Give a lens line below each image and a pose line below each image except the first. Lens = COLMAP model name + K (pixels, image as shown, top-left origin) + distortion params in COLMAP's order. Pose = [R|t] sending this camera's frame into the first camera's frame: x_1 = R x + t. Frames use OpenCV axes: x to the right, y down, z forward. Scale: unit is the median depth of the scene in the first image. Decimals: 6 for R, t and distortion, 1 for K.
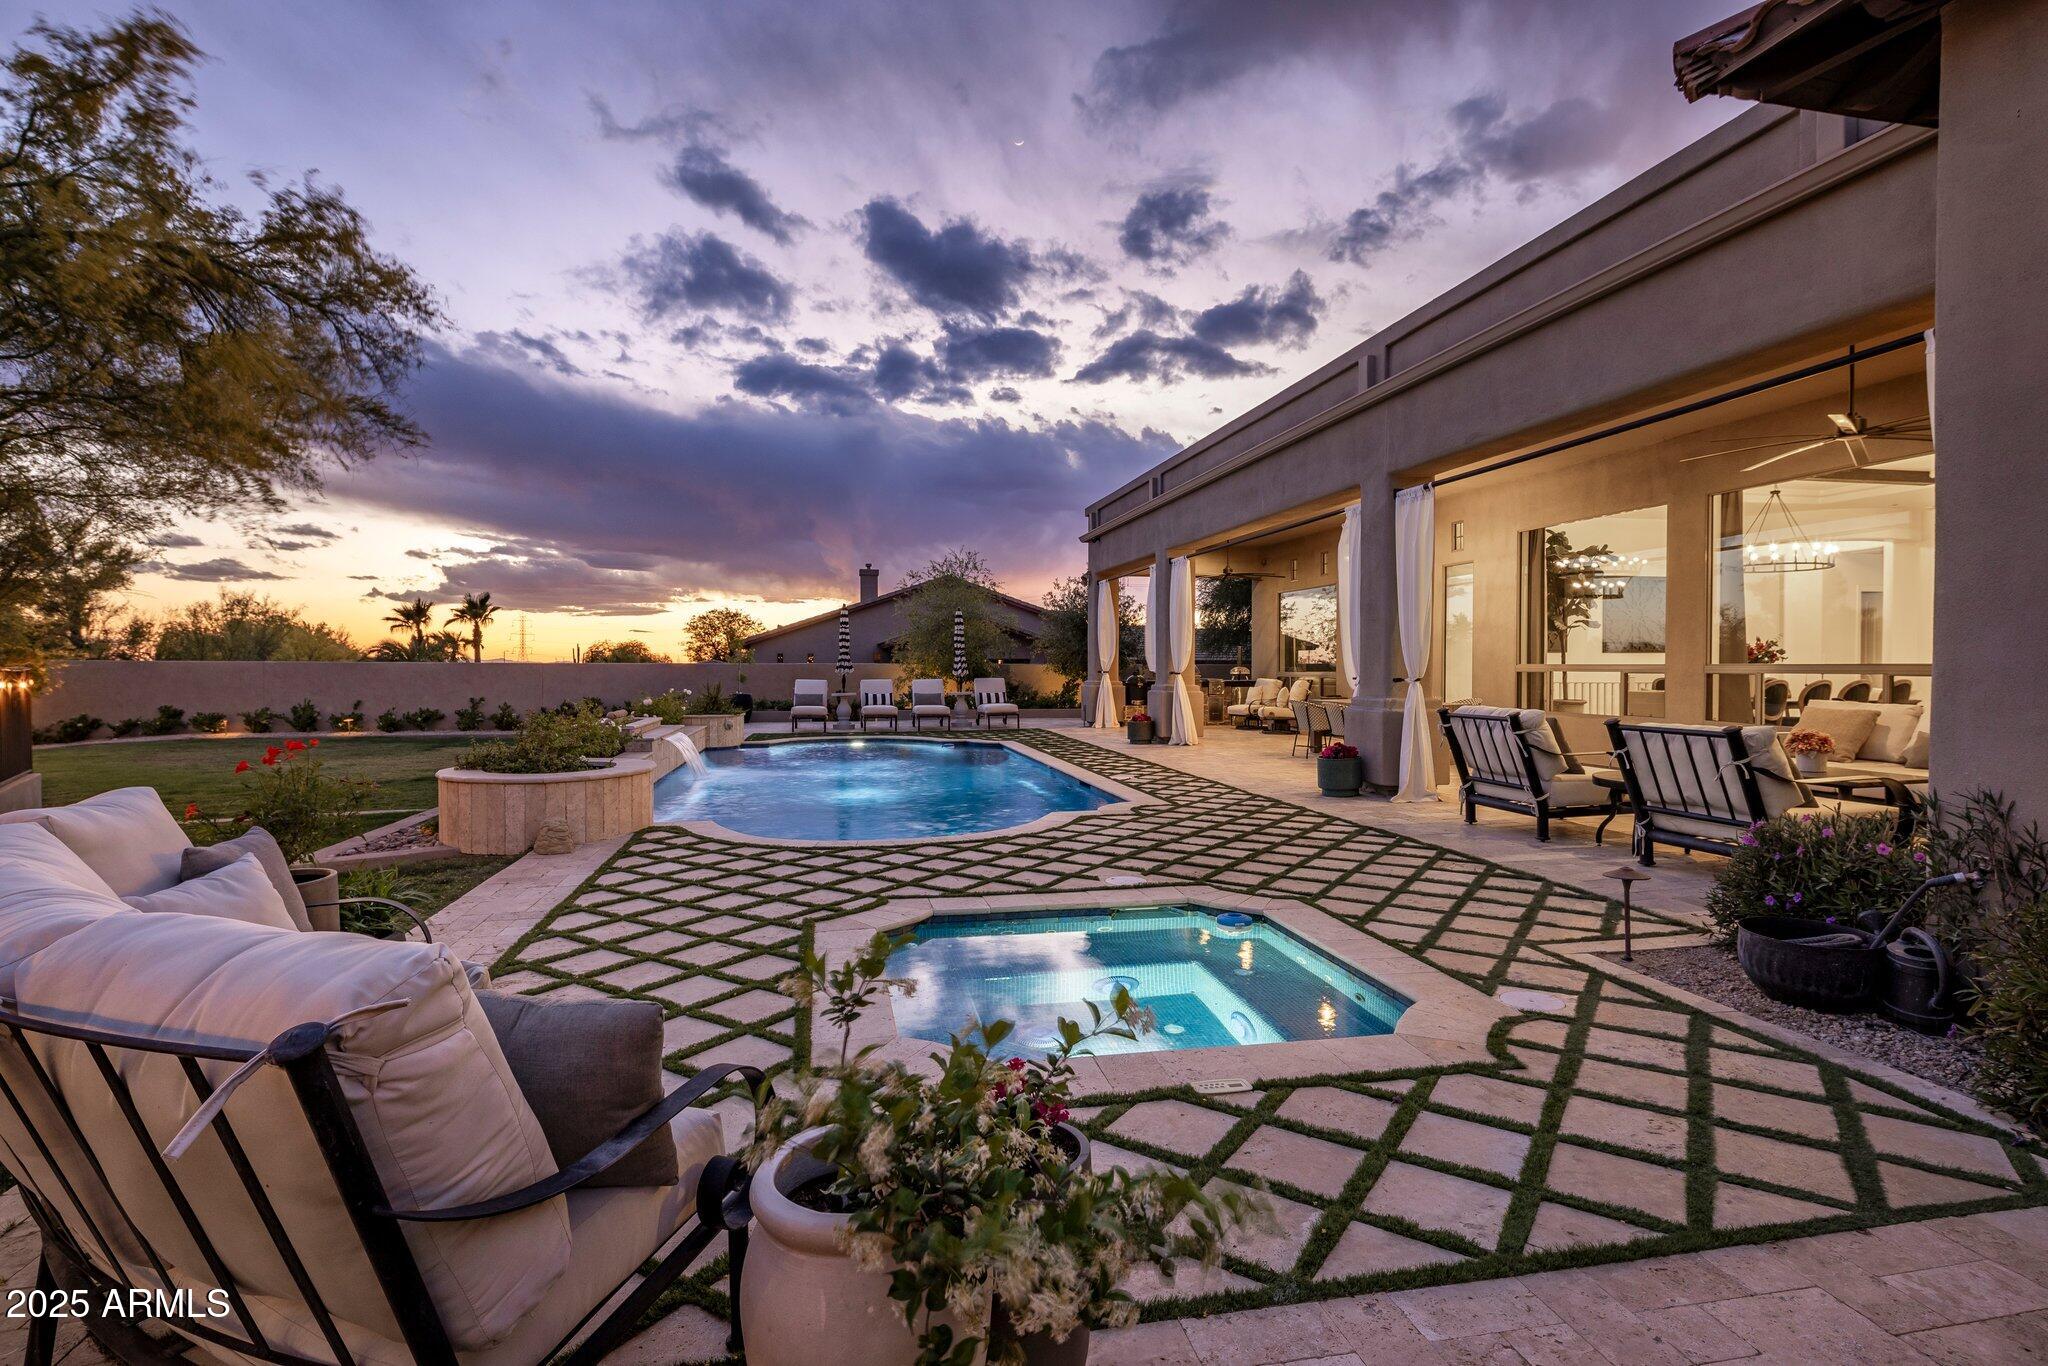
lens RADIAL K [[1001.5, 0, 1026.2], [0, 1001.5, 675.1], [0, 0, 1]] dist [0.002161, 0.001710]
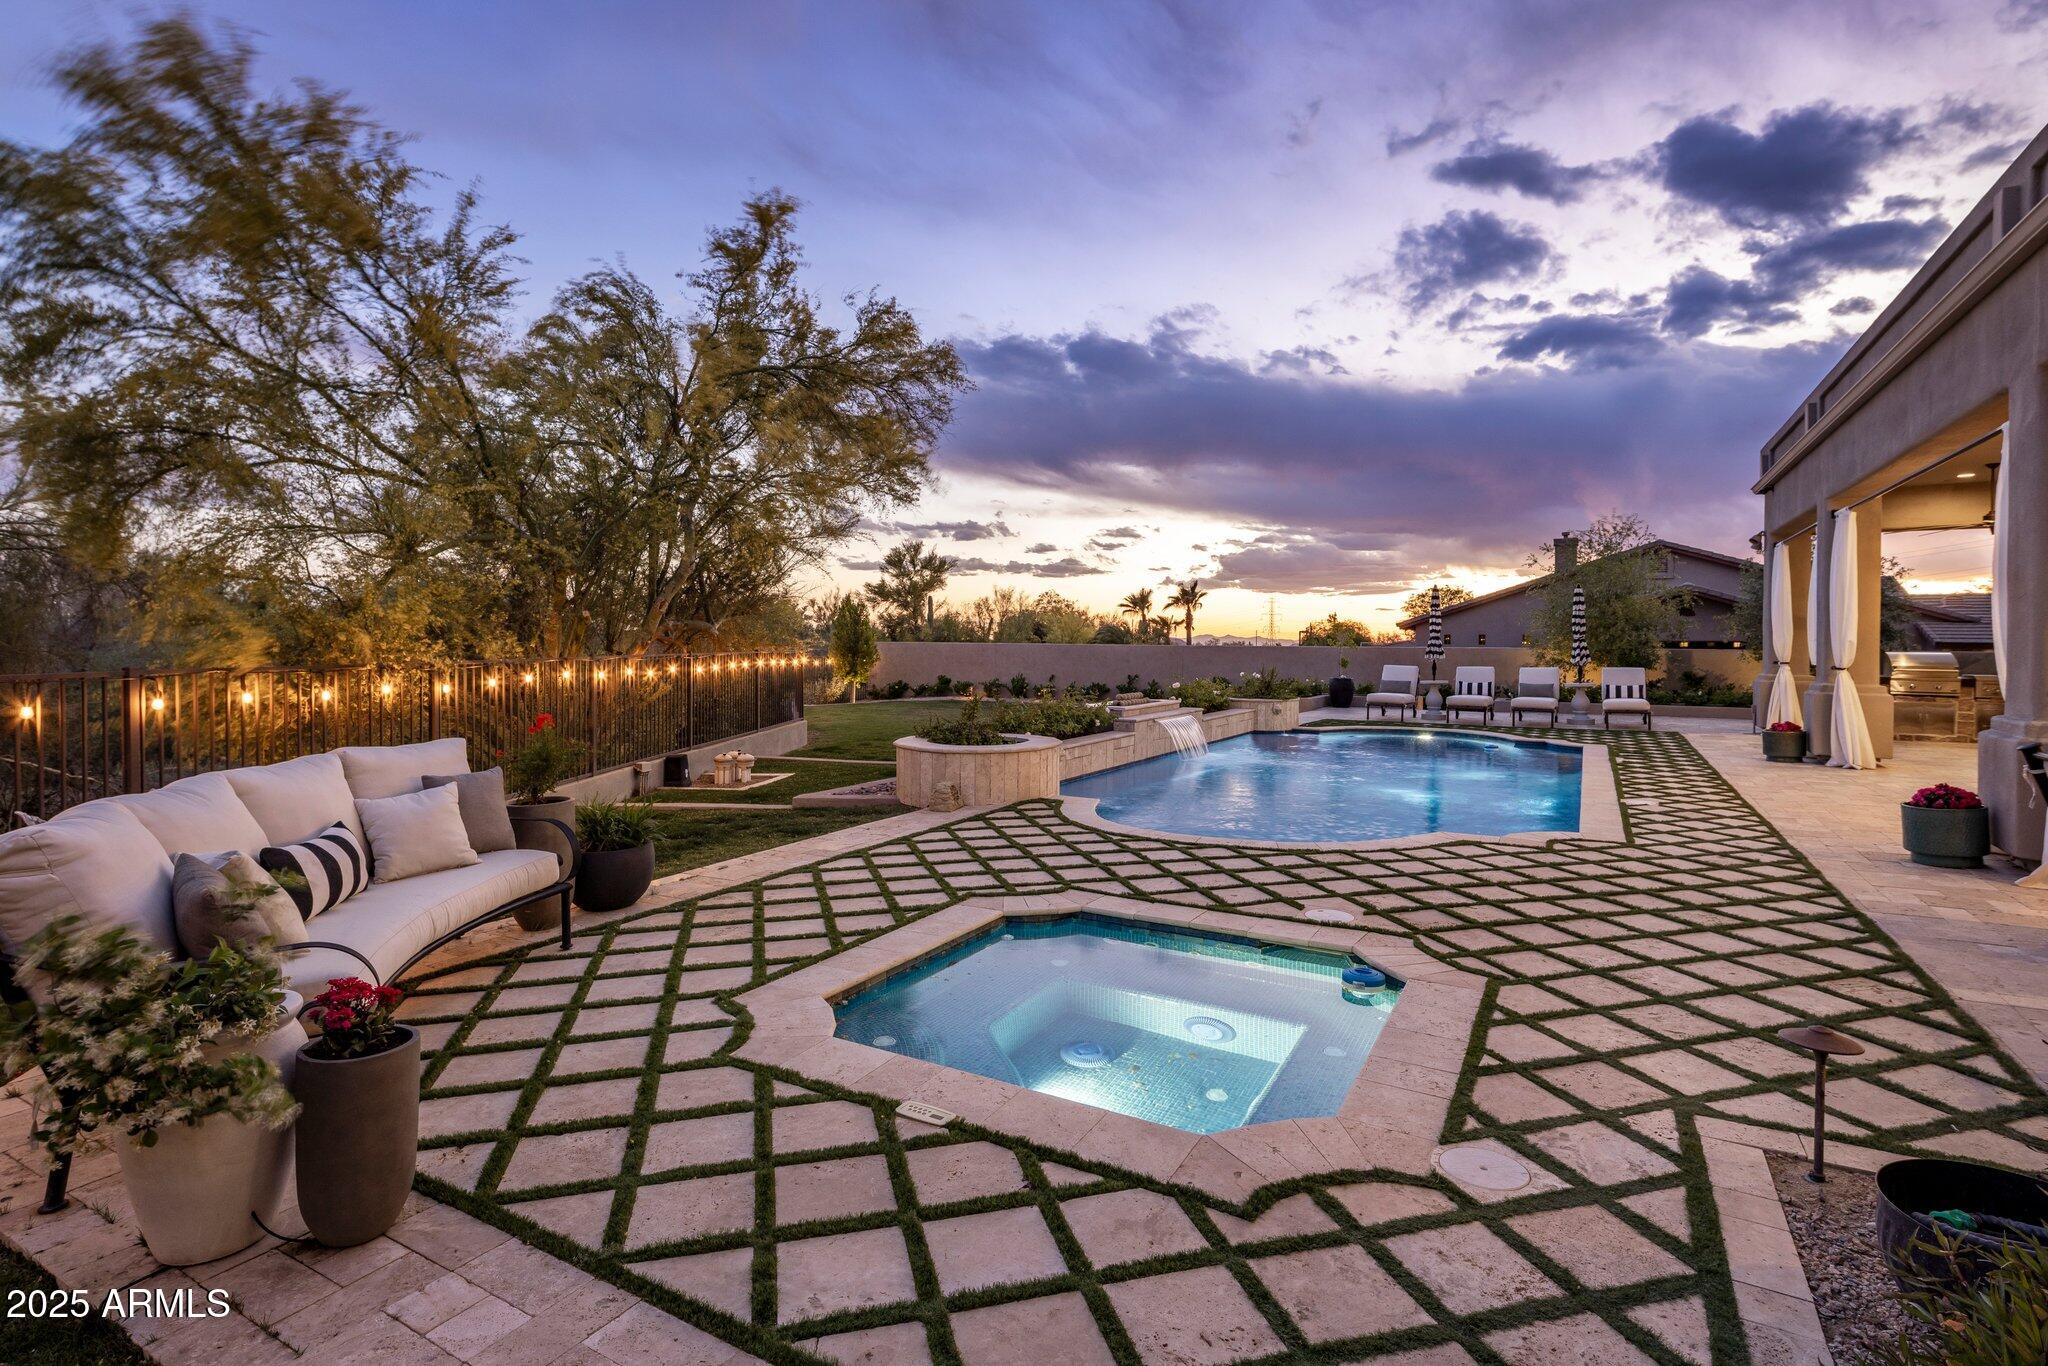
lens RADIAL K [[1001.5, 0, 1016.1], [0, 1001.5, 640.5], [0, 0, 1]] dist [0.002161, 0.001710]
pose [[0.752568, 0.002370, -0.658510, 0.281386], [-0.010536, 0.999909, -0.008443, -0.014549], [0.658430, 0.013292, 0.752525, 0.096160]]
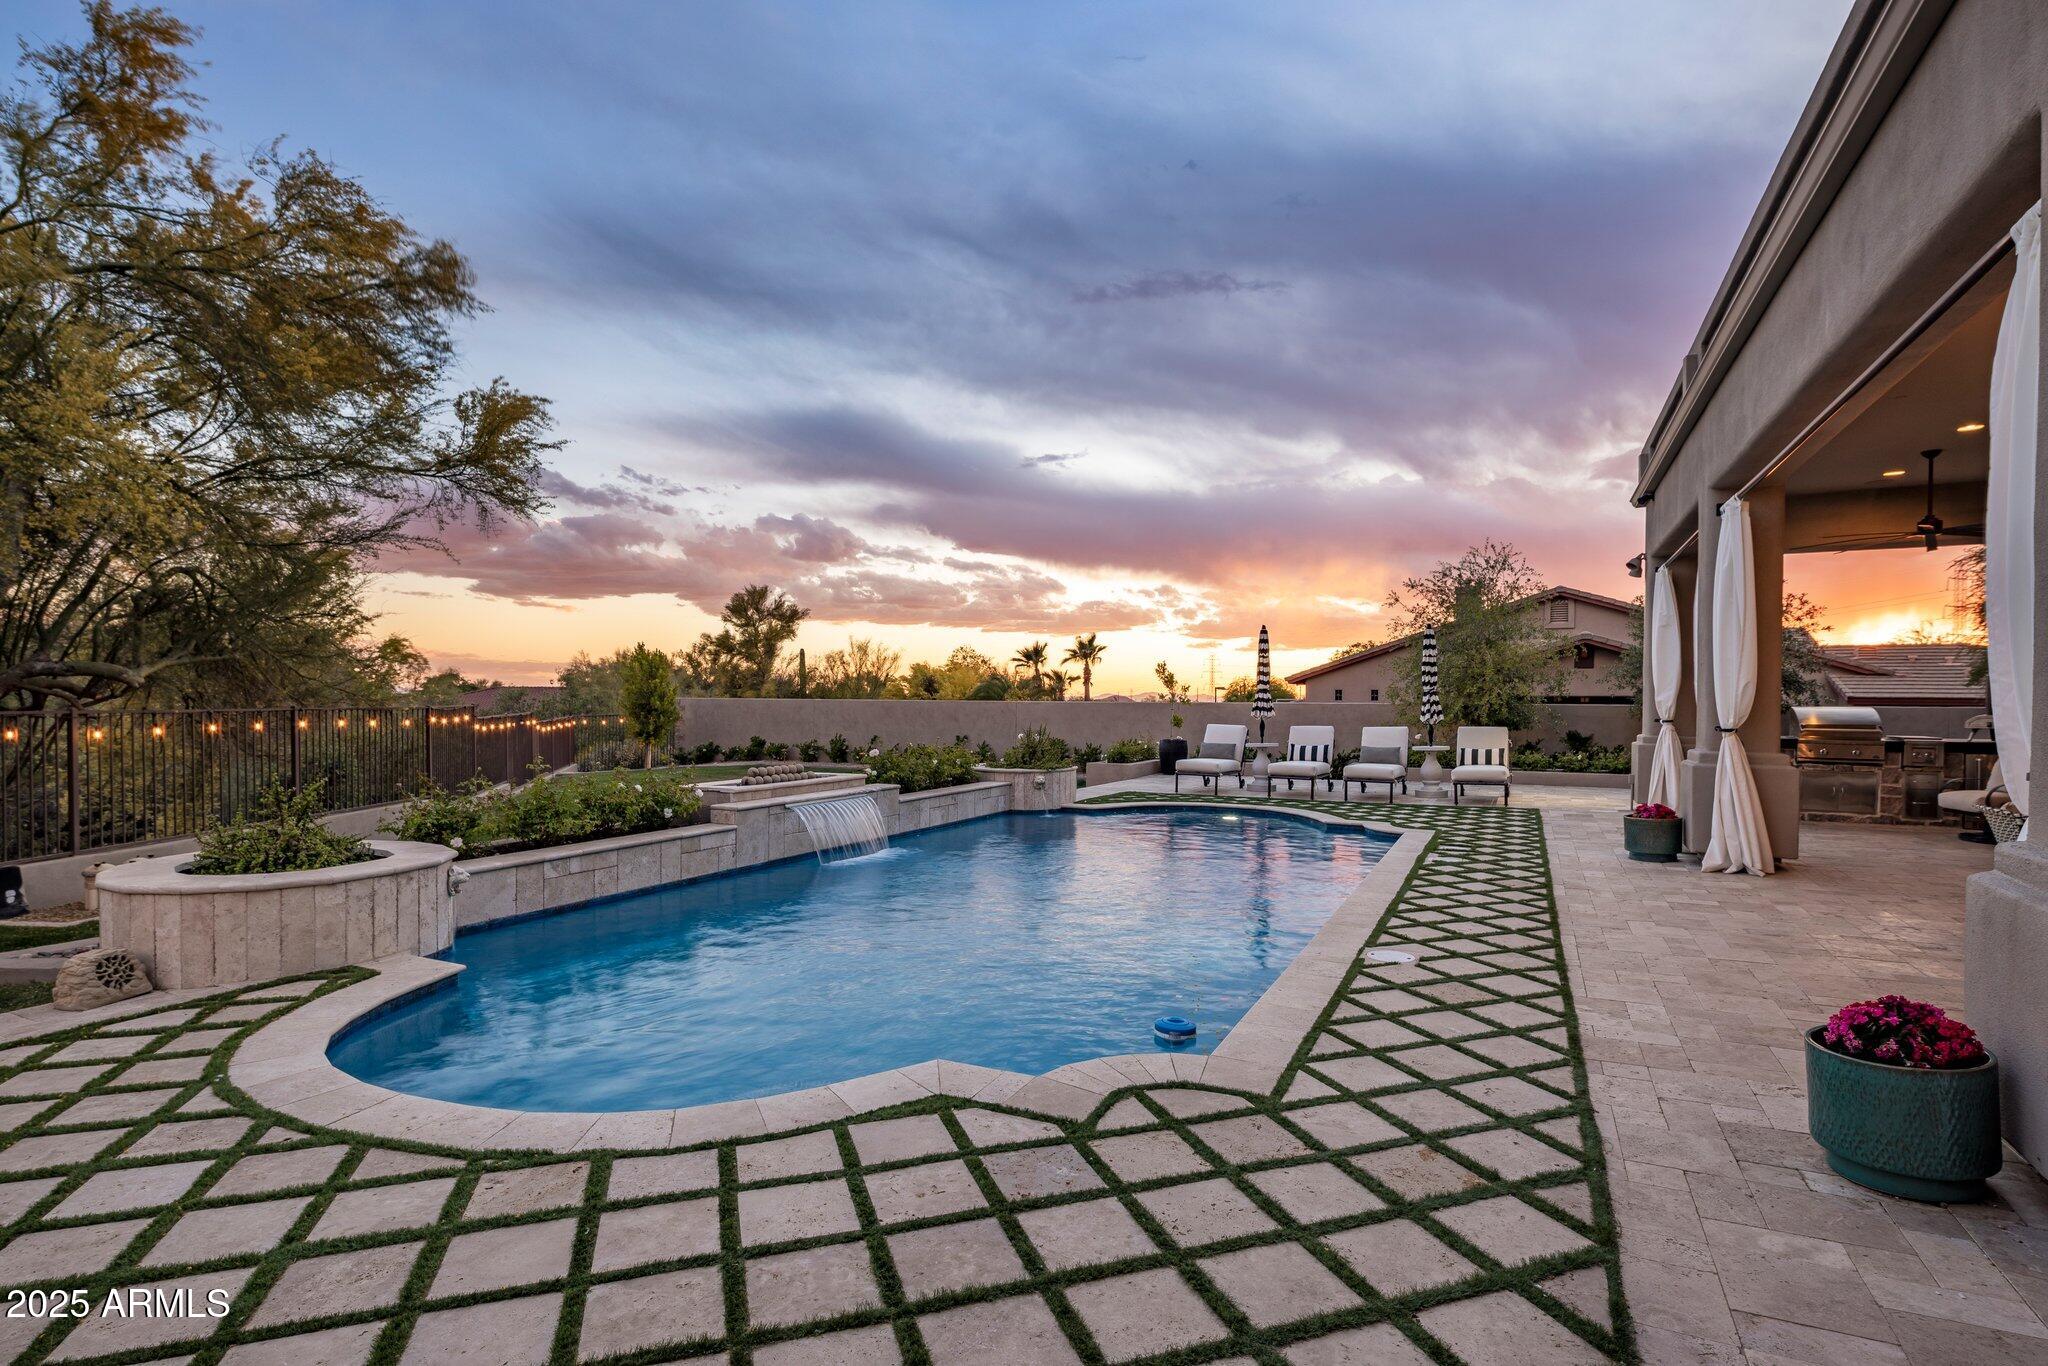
lens RADIAL K [[1001.5, 0, 1033.0], [0, 1001.5, 690.5], [0, 0, 1]] dist [0.002161, 0.001710]
pose [[0.791588, -0.003924, -0.611042, 0.286453], [-0.009064, 0.999794, -0.018162, -0.012480], [0.610987, 0.019916, 0.791390, 0.617304]]
